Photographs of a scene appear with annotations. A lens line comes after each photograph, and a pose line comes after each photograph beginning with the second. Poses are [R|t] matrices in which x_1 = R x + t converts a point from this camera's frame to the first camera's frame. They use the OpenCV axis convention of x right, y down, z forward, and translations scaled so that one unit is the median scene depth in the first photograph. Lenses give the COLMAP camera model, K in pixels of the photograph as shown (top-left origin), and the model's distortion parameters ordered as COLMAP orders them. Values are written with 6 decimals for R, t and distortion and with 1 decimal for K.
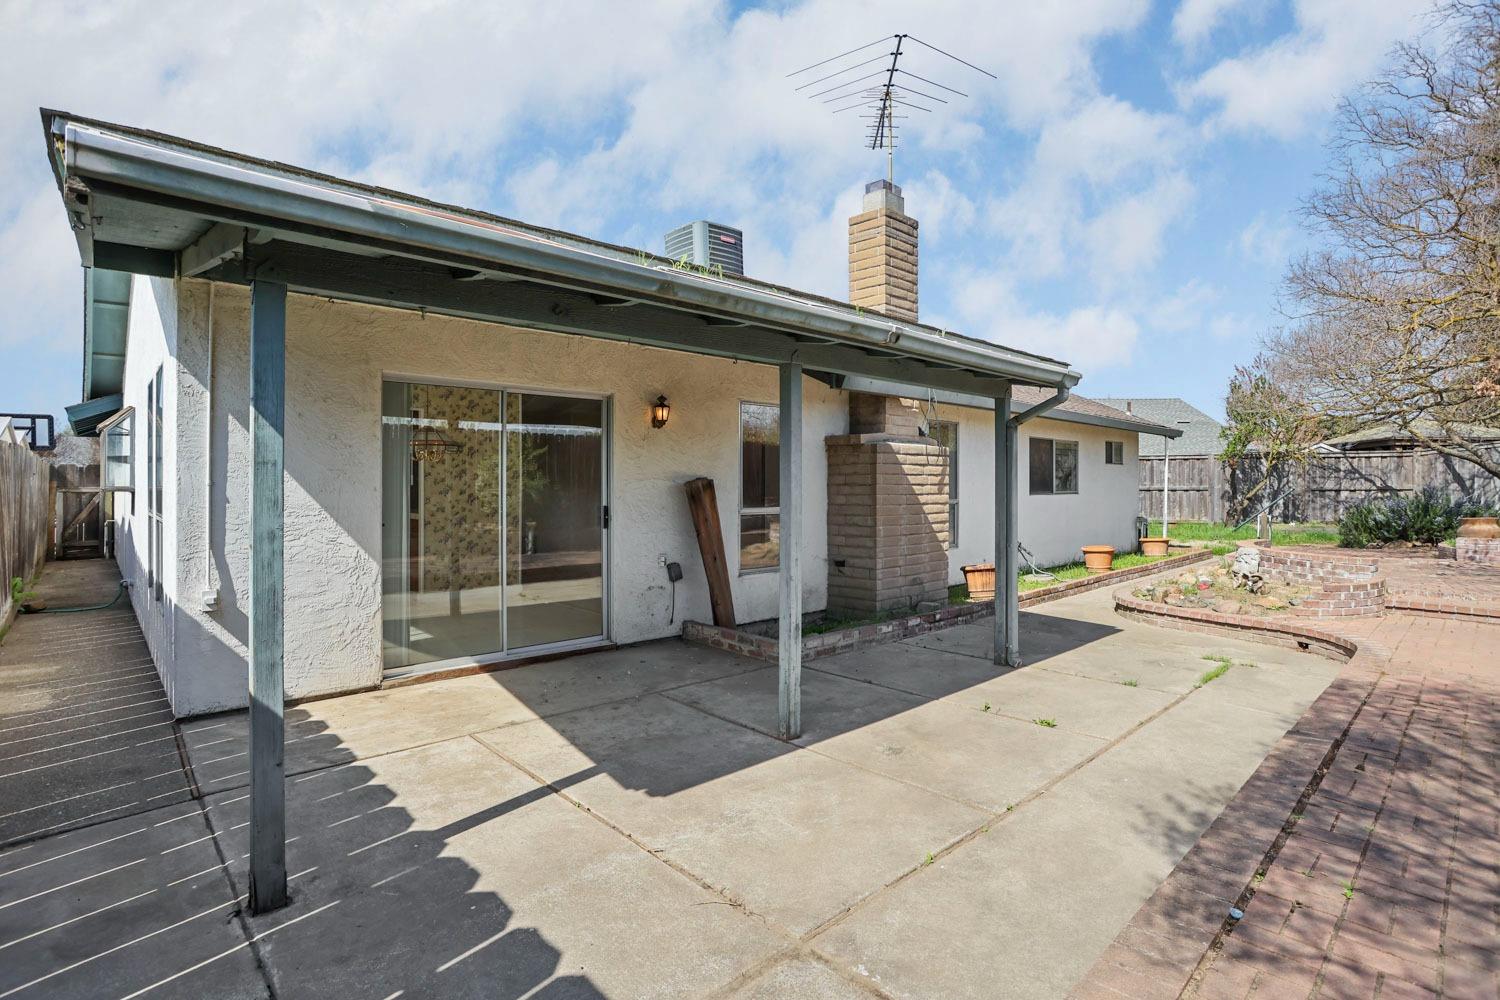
lens RADIAL K [[735.3, 0, 766.5], [0, 735.3, 484.4], [0, 0, 1]] dist [-0.072858, 0.029980]
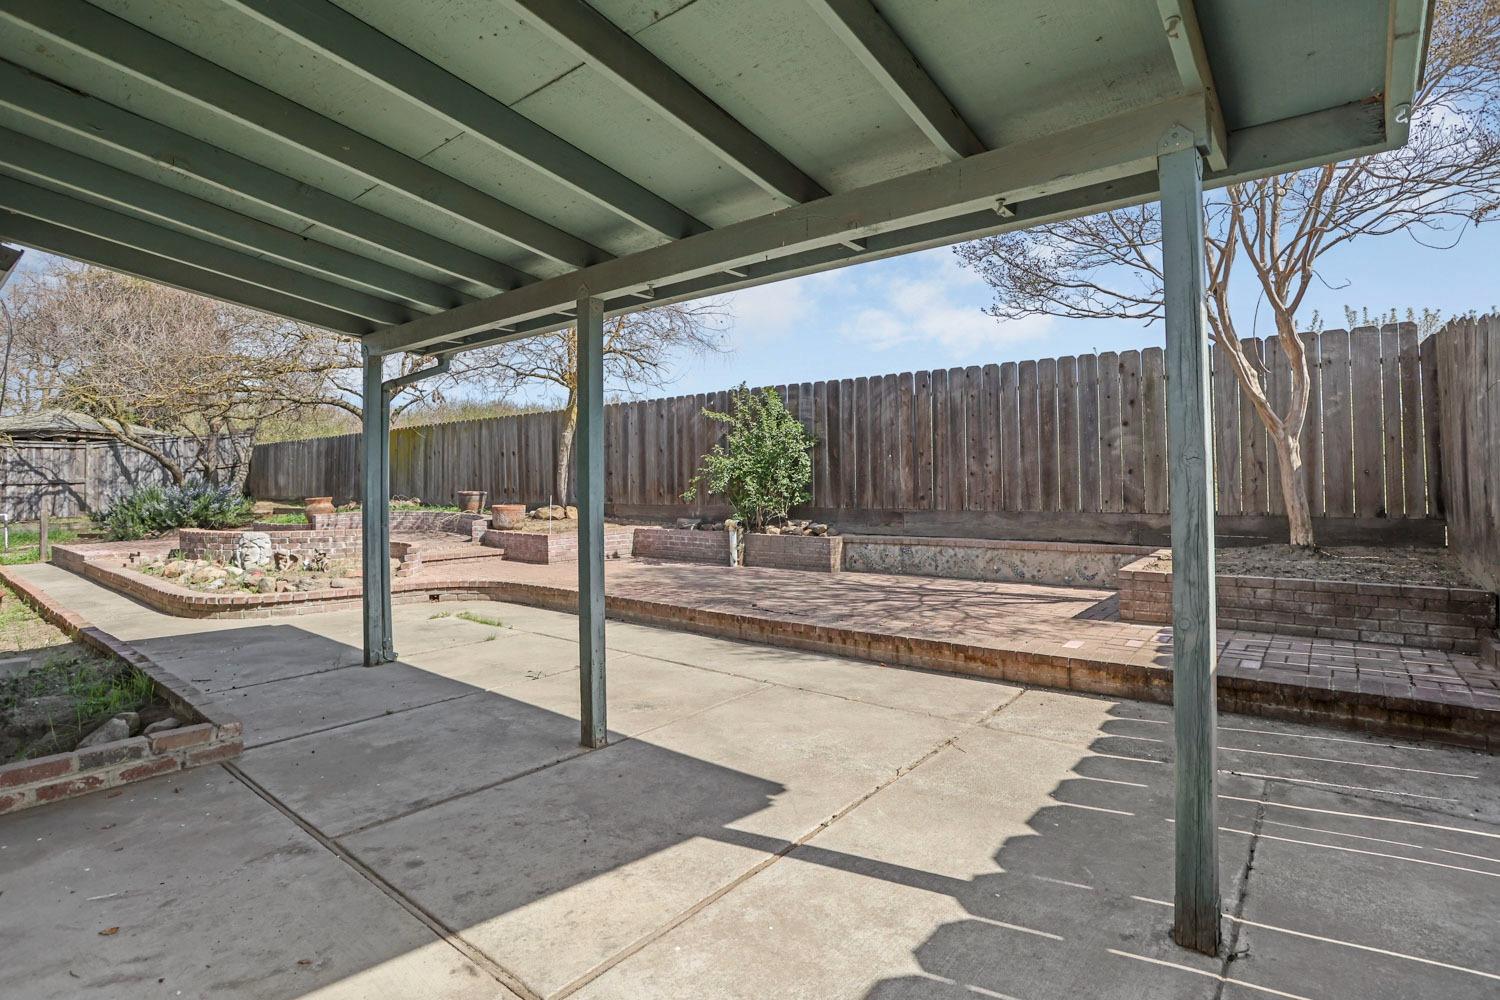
lens RADIAL K [[750.1, 0, 751.1], [0, 750.1, 472.4], [0, 0, 1]] dist [-0.077703, 0.033132]
pose [[-0.126133, 0.005588, 0.991998, -0.531862], [0.012724, 0.999911, -0.004015, 0.024779], [-0.991932, 0.012116, -0.126193, 0.585331]]
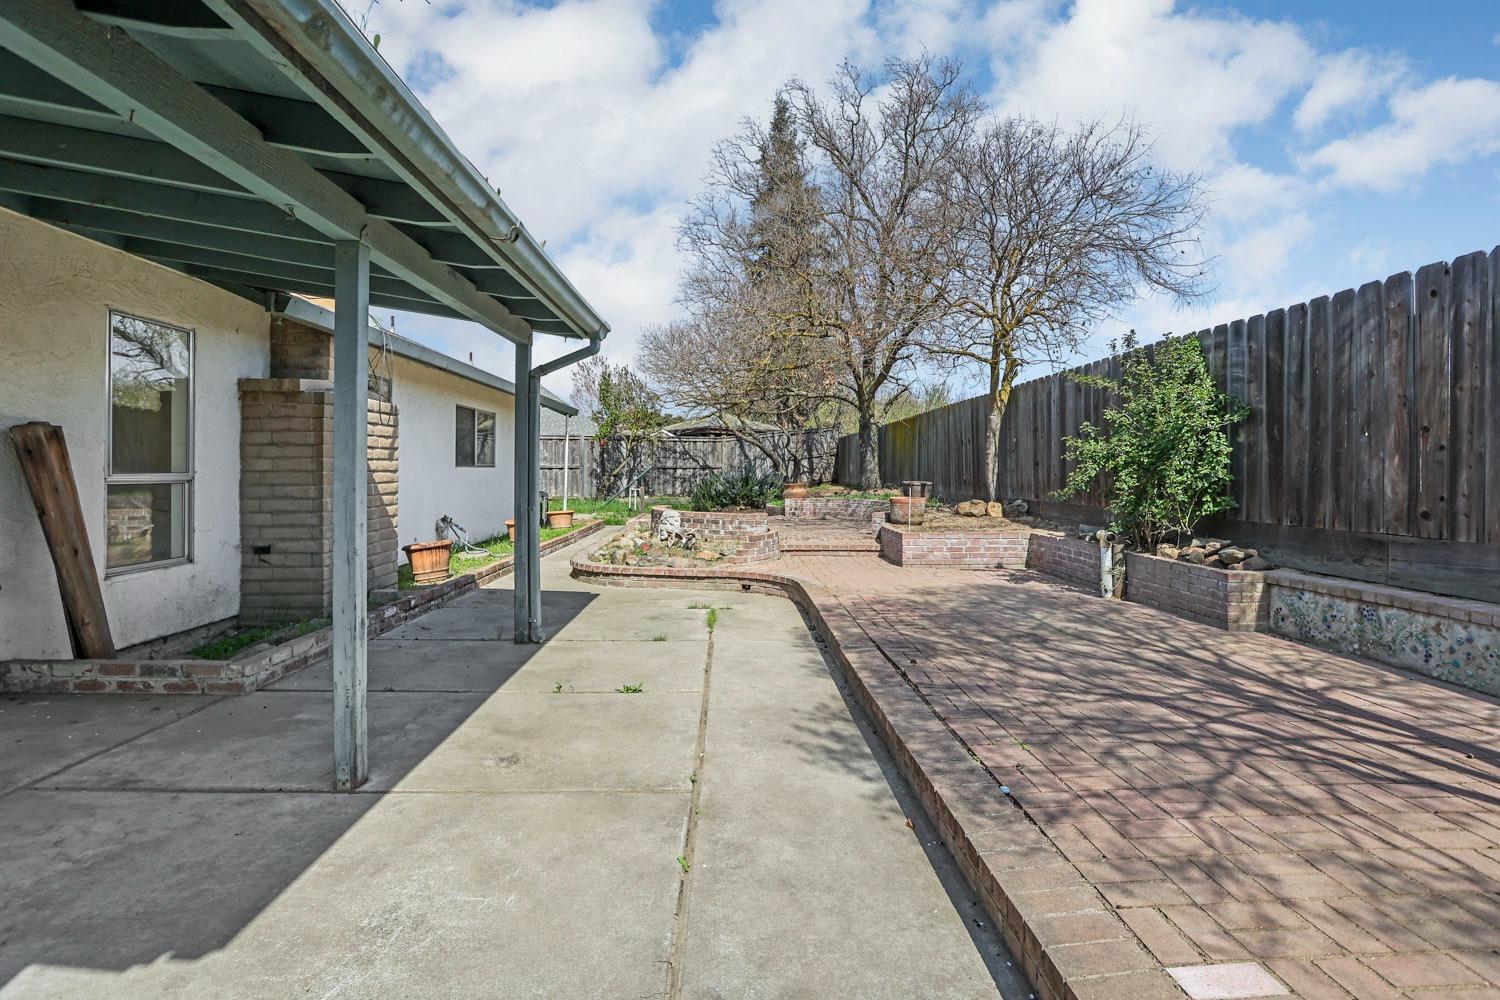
lens RADIAL K [[735.3, 0, 766.5], [0, 735.3, 484.4], [0, 0, 1]] dist [-0.072858, 0.029980]
pose [[0.653018, -0.012365, 0.757242, -0.139724], [-0.004012, 0.999796, 0.019785, 0.029510], [-0.757332, -0.015958, 0.652835, 0.167005]]
